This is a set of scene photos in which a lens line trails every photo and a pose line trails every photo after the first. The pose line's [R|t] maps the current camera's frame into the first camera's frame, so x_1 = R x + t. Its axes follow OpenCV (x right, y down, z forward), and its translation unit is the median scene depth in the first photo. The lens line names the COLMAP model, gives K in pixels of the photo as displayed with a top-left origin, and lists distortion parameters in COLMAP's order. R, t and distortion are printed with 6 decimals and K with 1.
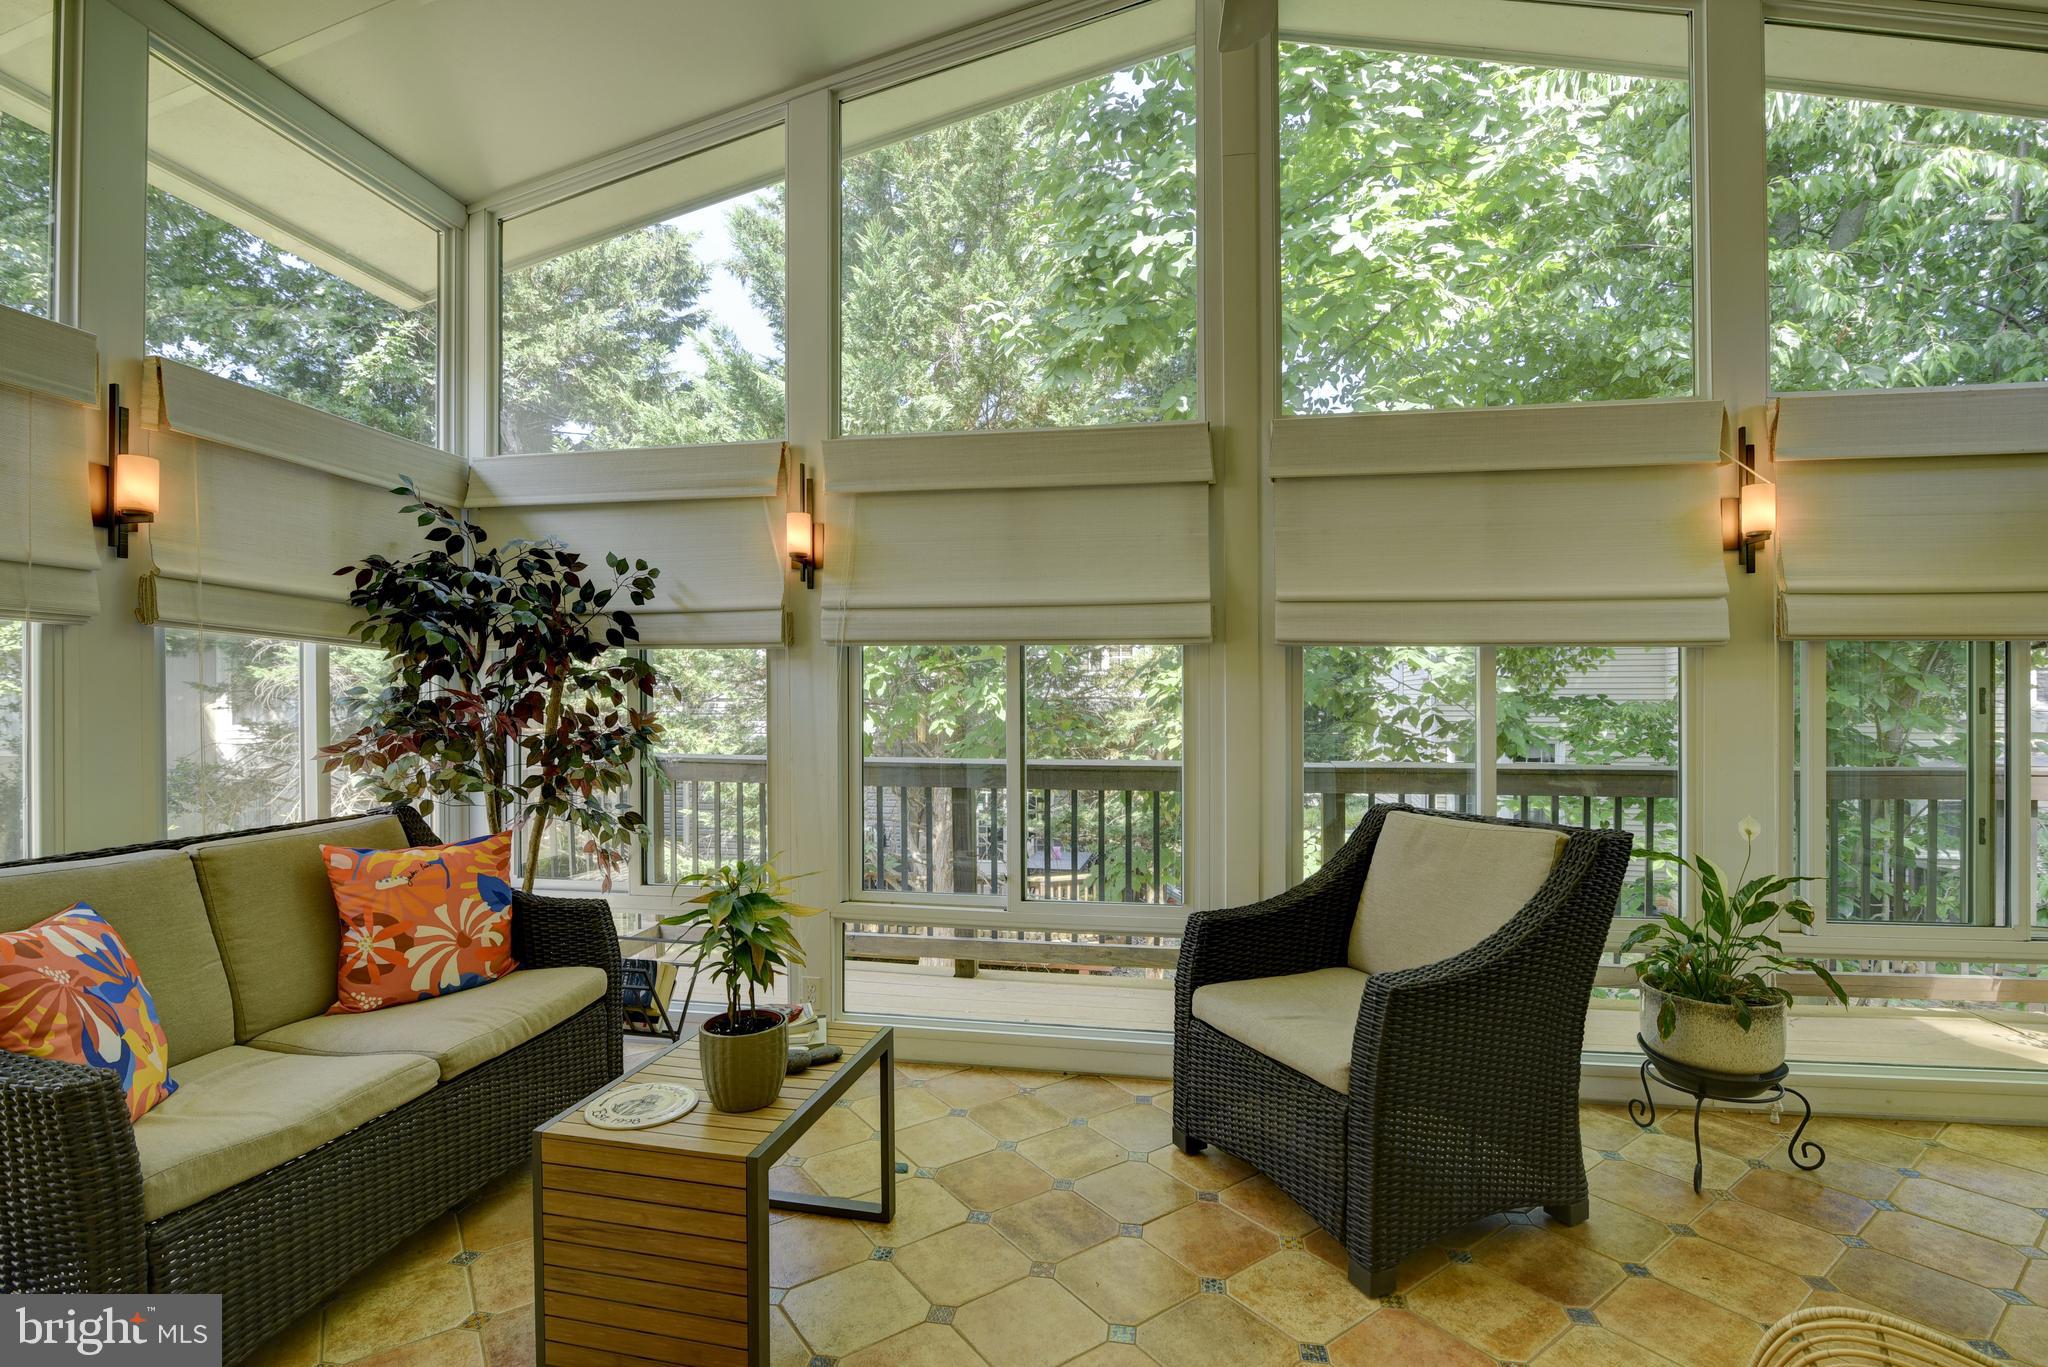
lens RADIAL K [[948.4, 0, 1026.8], [0, 948.4, 692.5], [0, 0, 1]] dist [-0.020320, 0.002520]
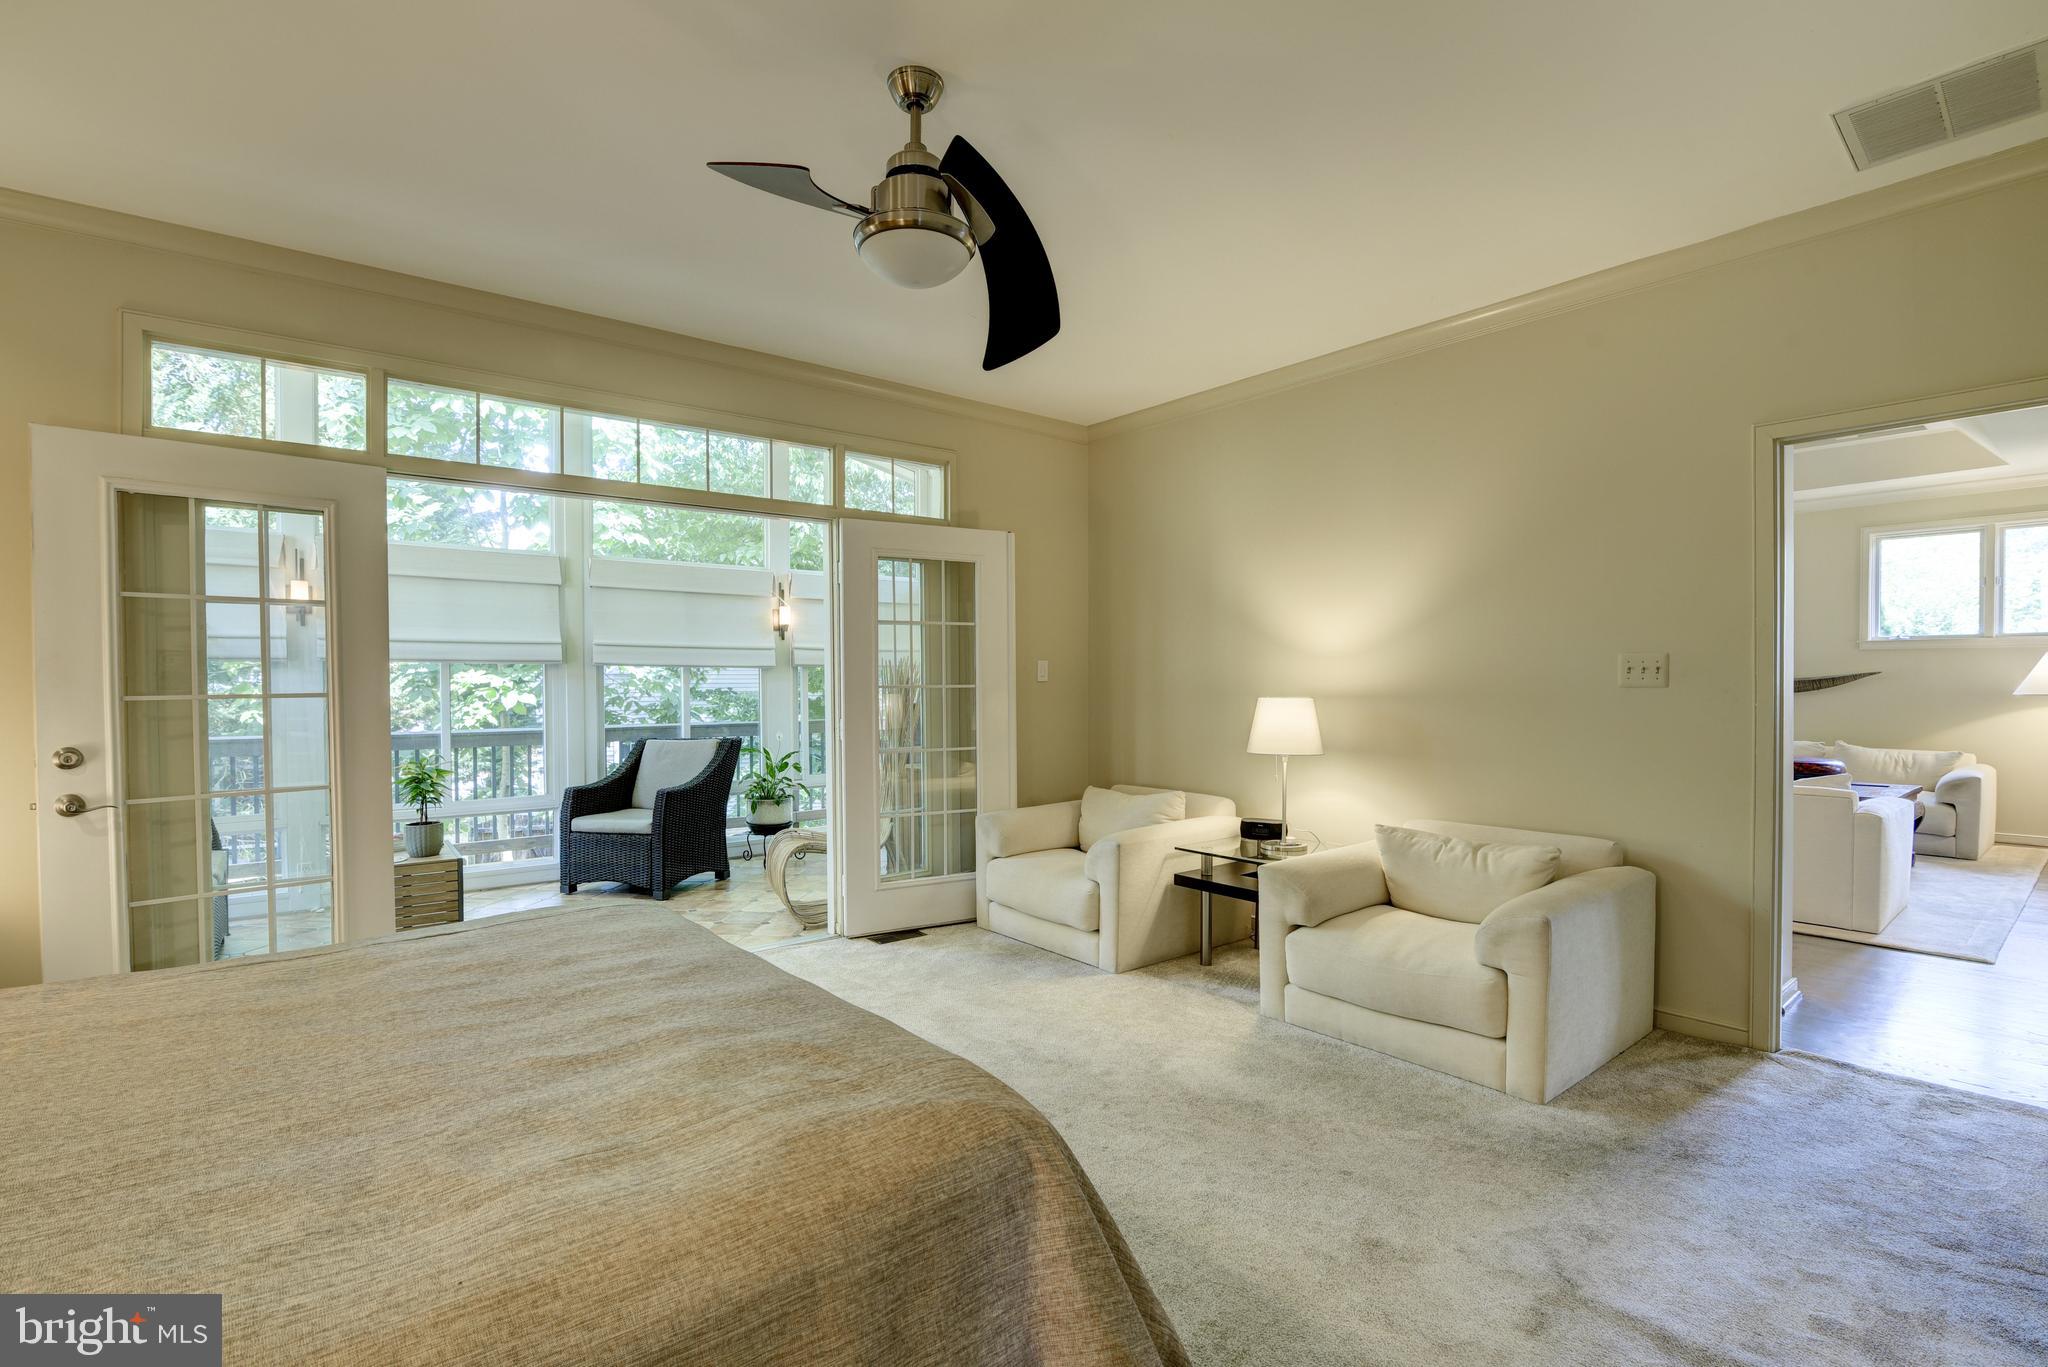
lens RADIAL K [[948.4, 0, 1021.7], [0, 948.4, 688.8], [0, 0, 1]] dist [-0.020320, 0.002520]
pose [[0.650666, -0.004433, 0.759351, -0.689600], [0.003220, 0.999990, 0.003079, -0.001068], [-0.759357, 0.000441, 0.650674, -1.058047]]
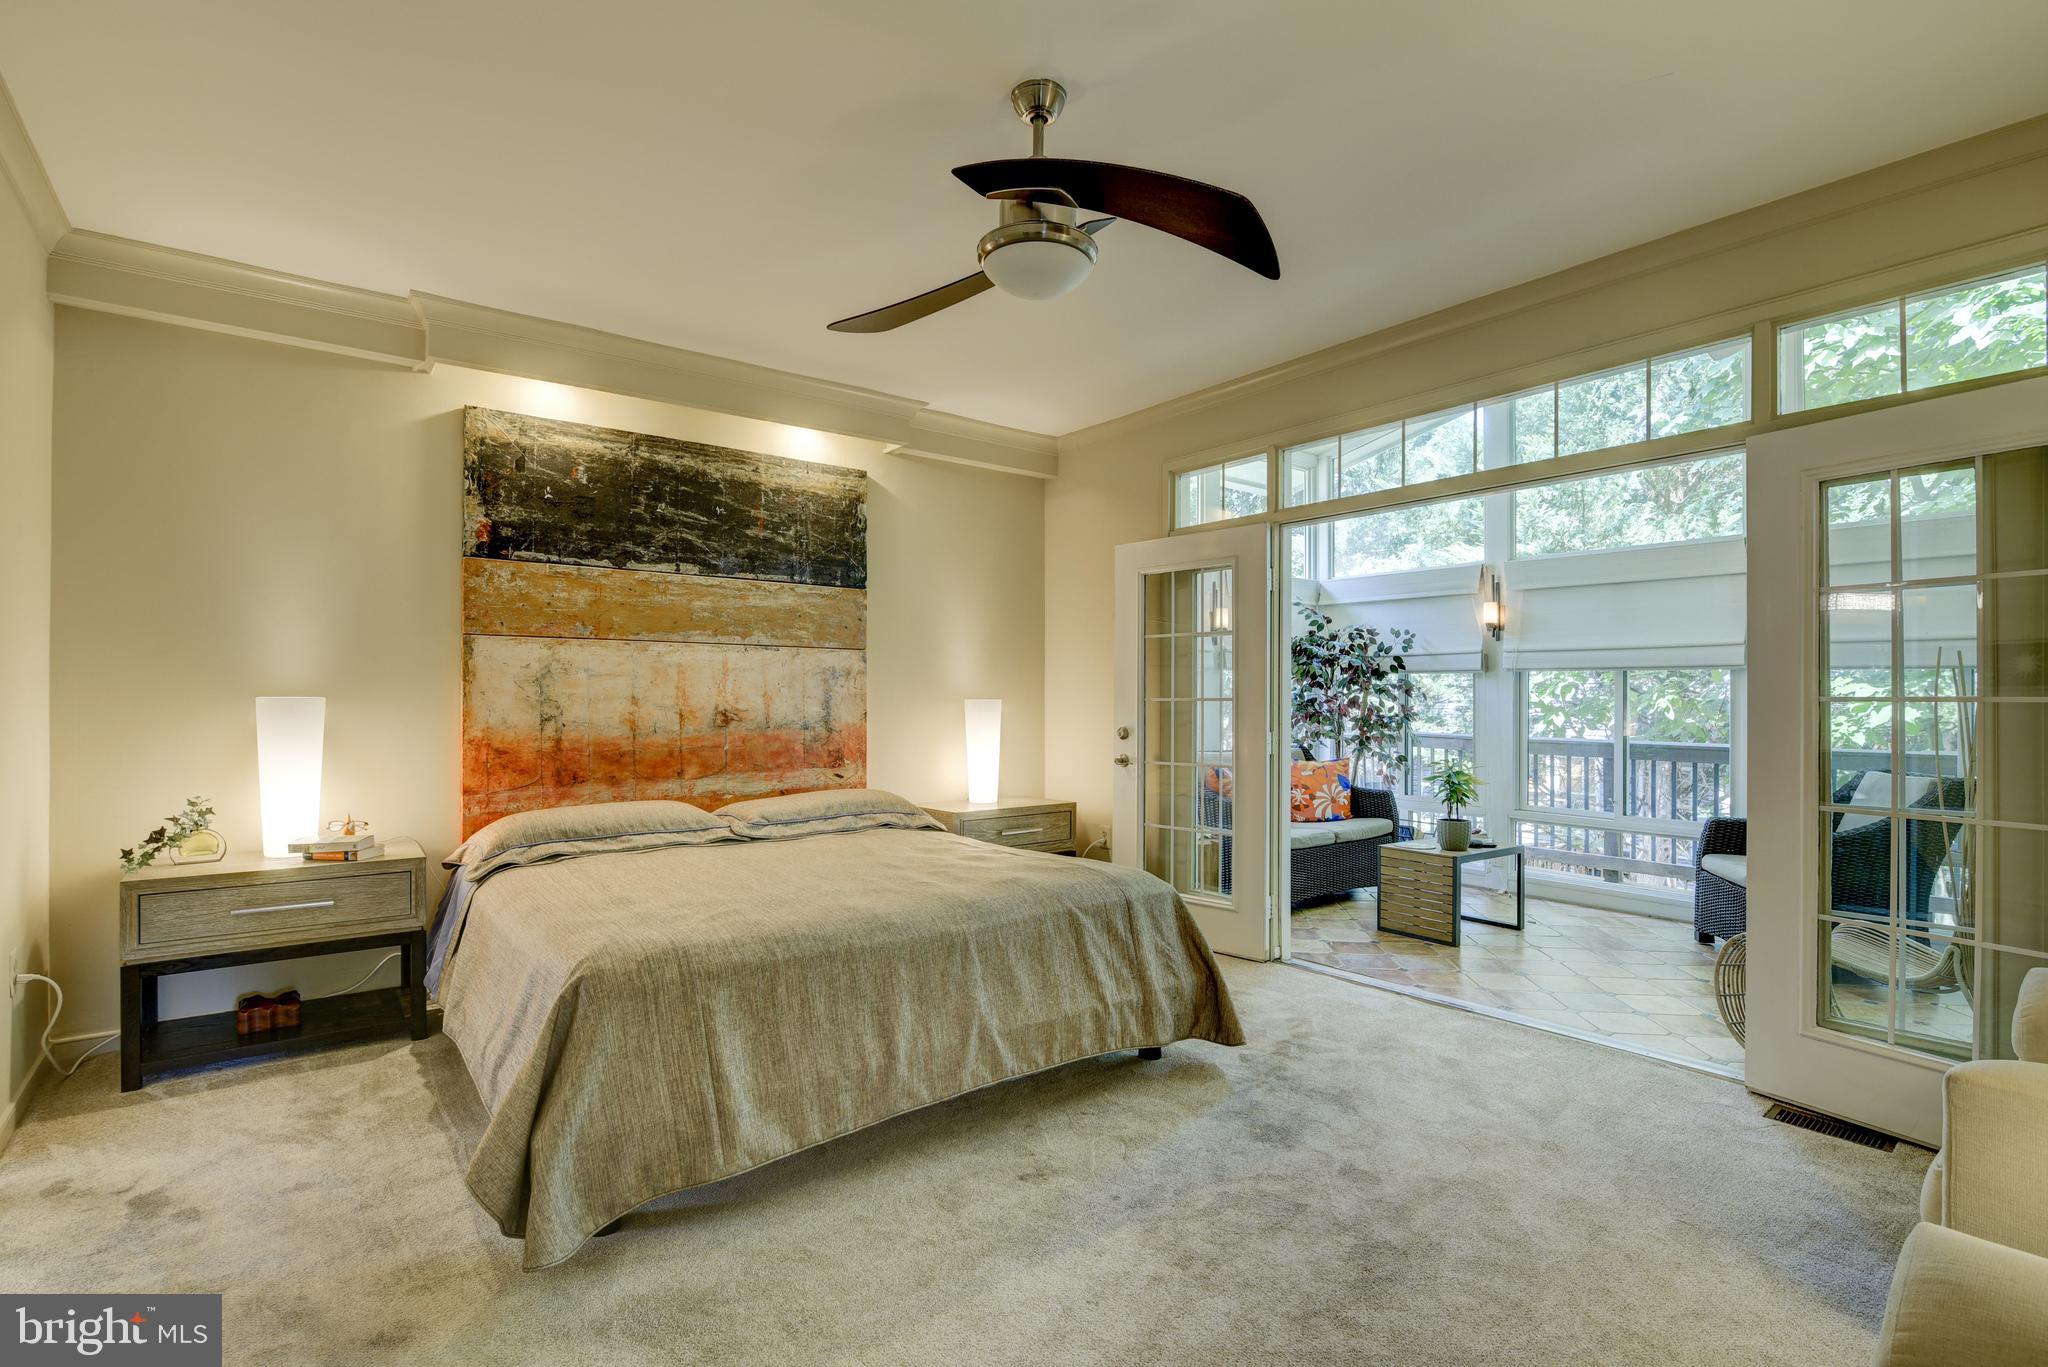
lens RADIAL K [[948.4, 0, 1025.9], [0, 948.4, 693.8], [0, 0, 1]] dist [-0.020320, 0.002520]
pose [[0.740015, 0.004458, -0.672576, 0.357613], [-0.006001, 0.999982, 0.000026, 0.000113], [0.672564, 0.004017, 0.740028, -1.069978]]
